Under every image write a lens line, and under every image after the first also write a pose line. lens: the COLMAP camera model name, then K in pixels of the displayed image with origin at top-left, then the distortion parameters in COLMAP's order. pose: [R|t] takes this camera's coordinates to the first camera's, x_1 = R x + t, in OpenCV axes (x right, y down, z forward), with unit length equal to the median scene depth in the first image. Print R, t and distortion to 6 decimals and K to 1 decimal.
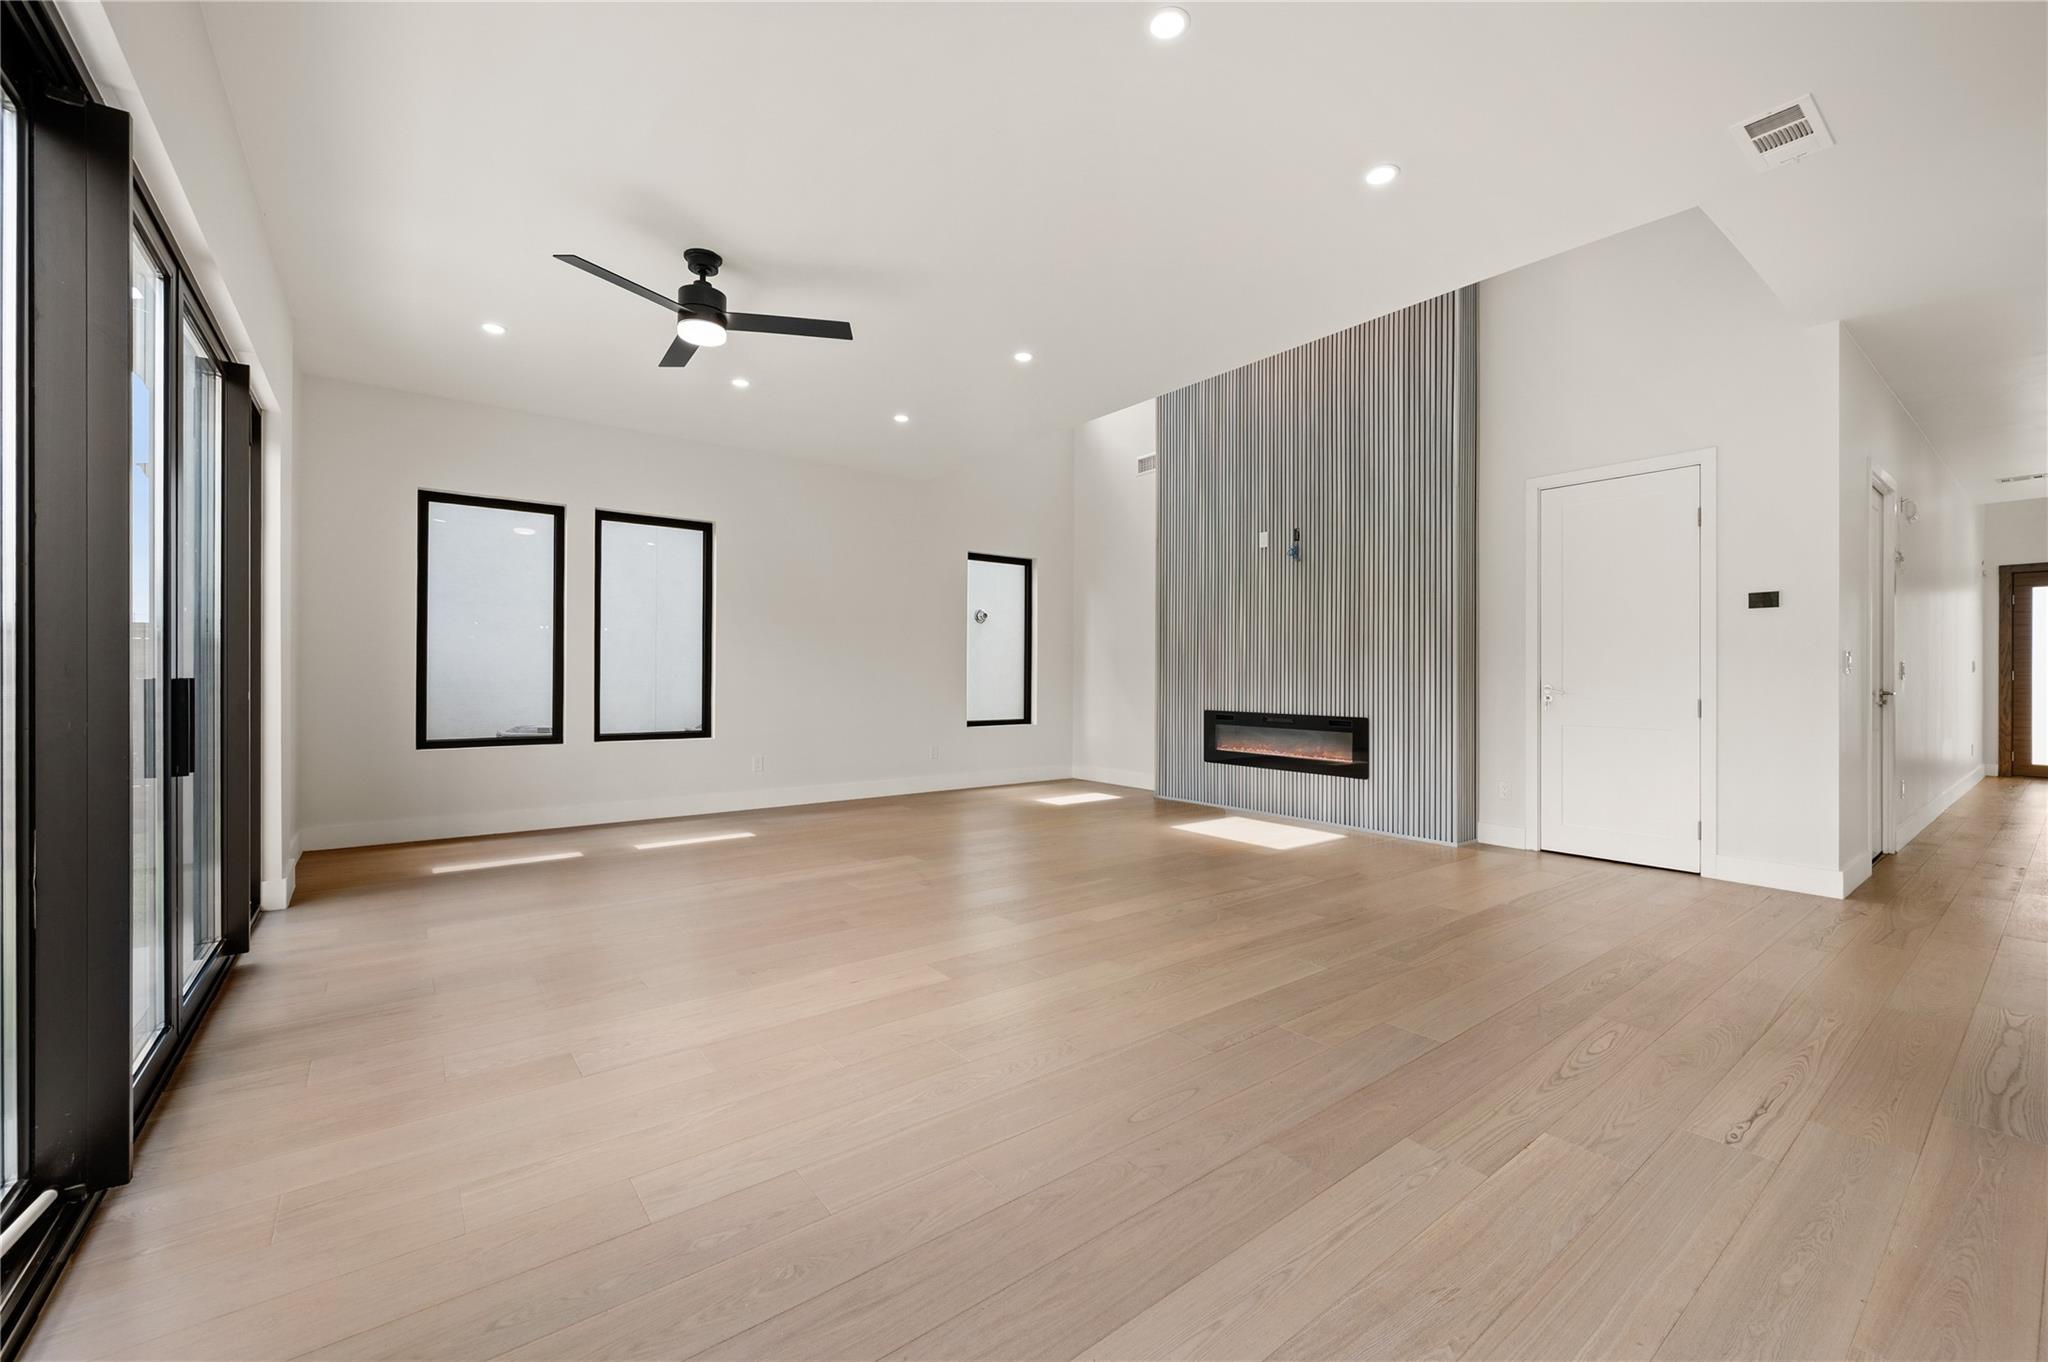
lens RADIAL K [[816.1, 0, 1024.0], [0, 816.1, 681.0], [0, 0, 1]] dist [-0.000442, 0.000020]
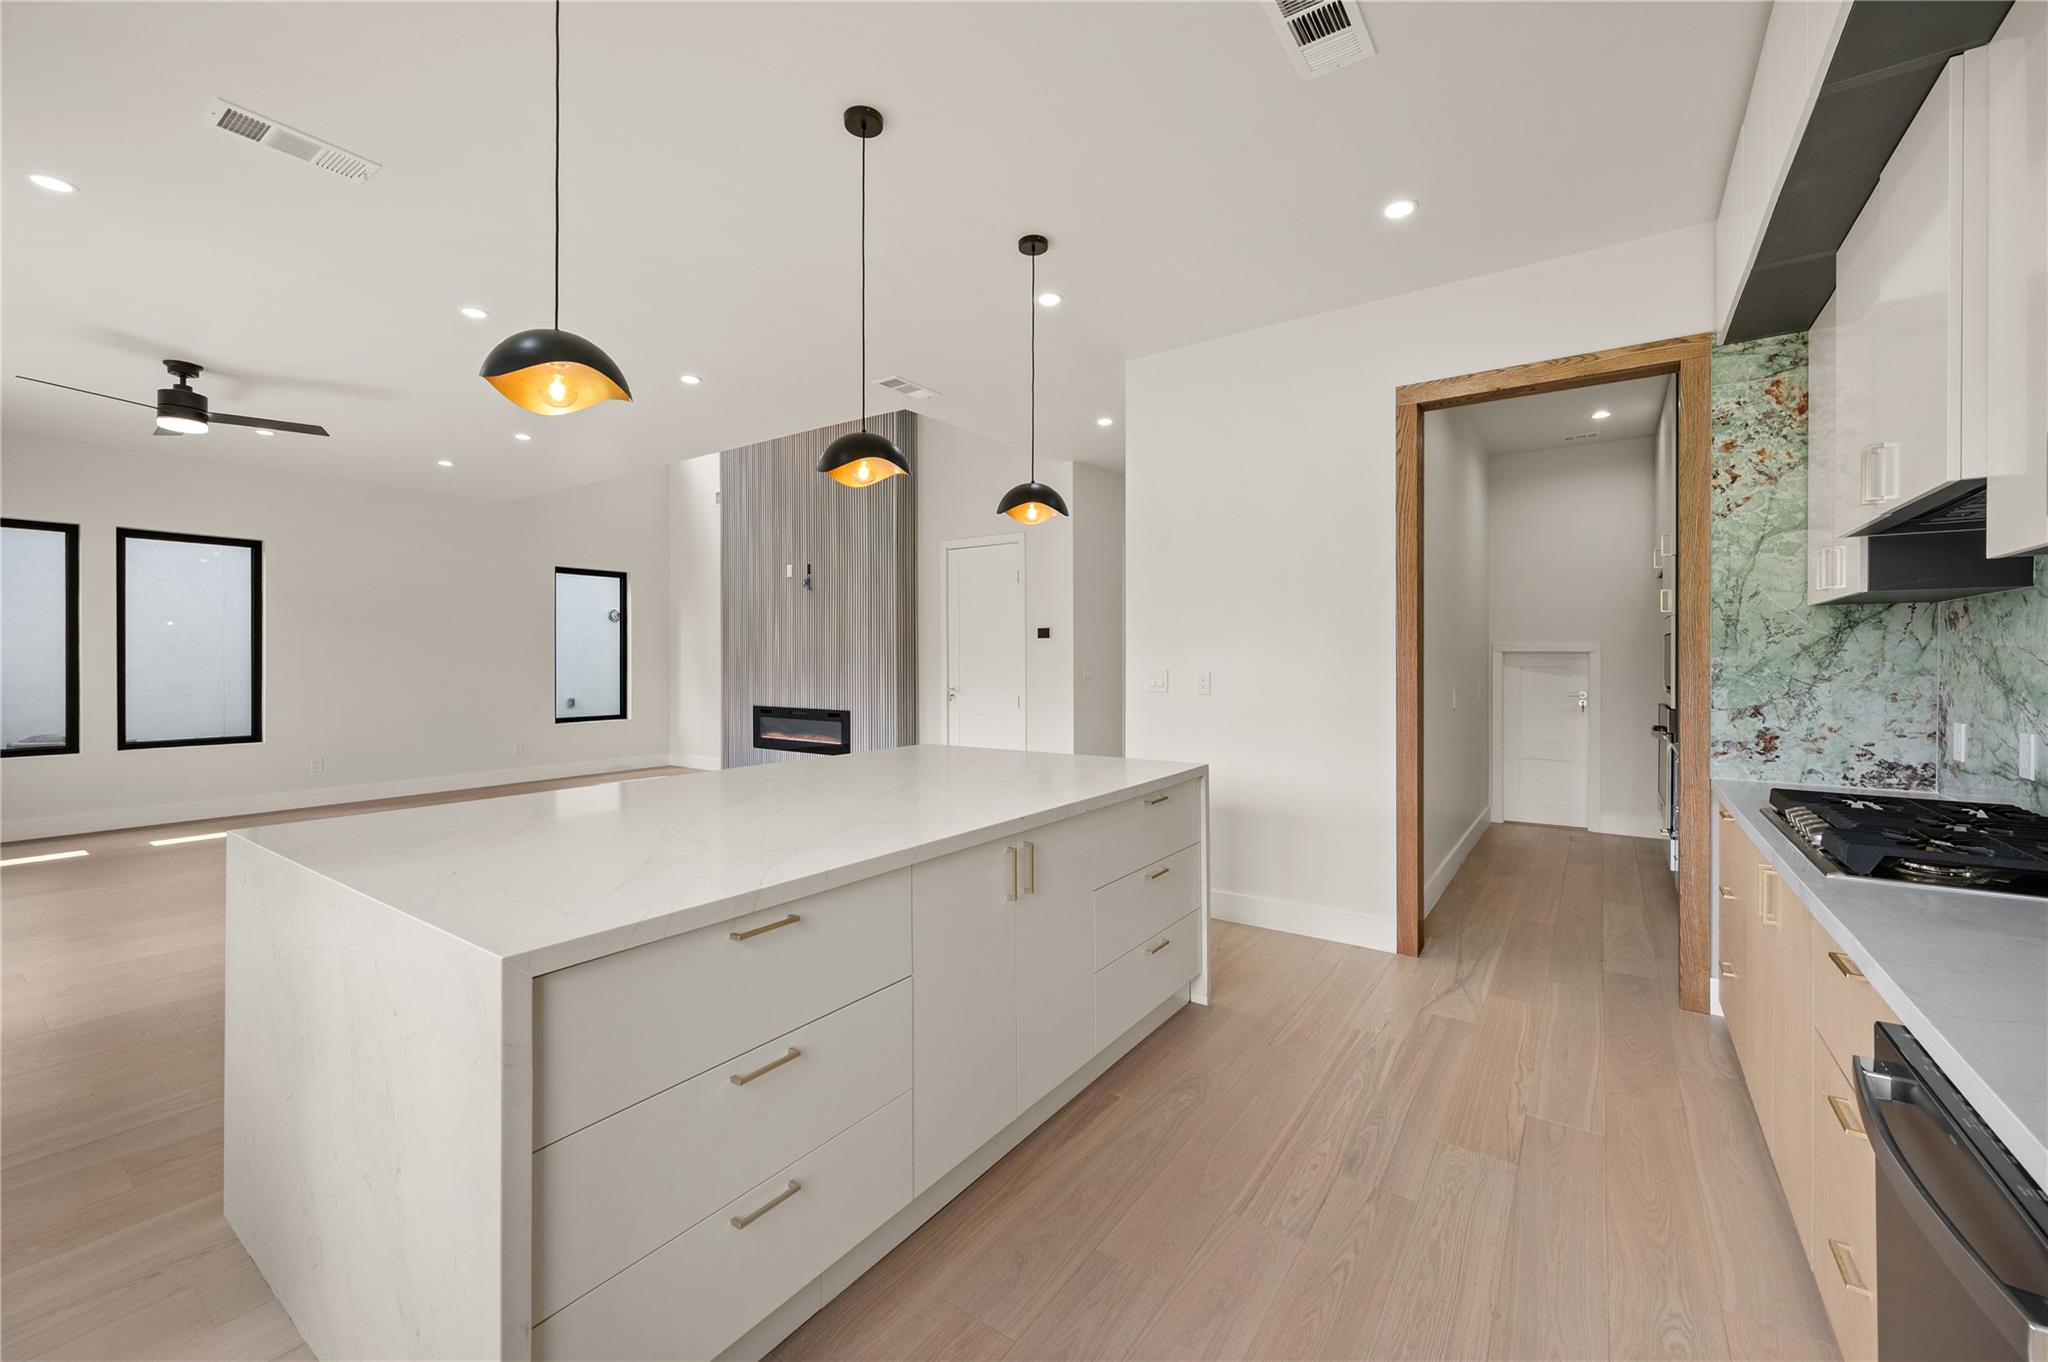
lens RADIAL K [[823.2, 0, 1011.8], [0, 823.2, 662.5], [0, 0, 1]] dist [-0.000712, 0.000103]
pose [[0.958433, -0.006641, 0.285240, 0.260174], [0.007178, 0.999974, -0.000837, -0.027399], [-0.285227, 0.002849, 0.958456, -0.323158]]
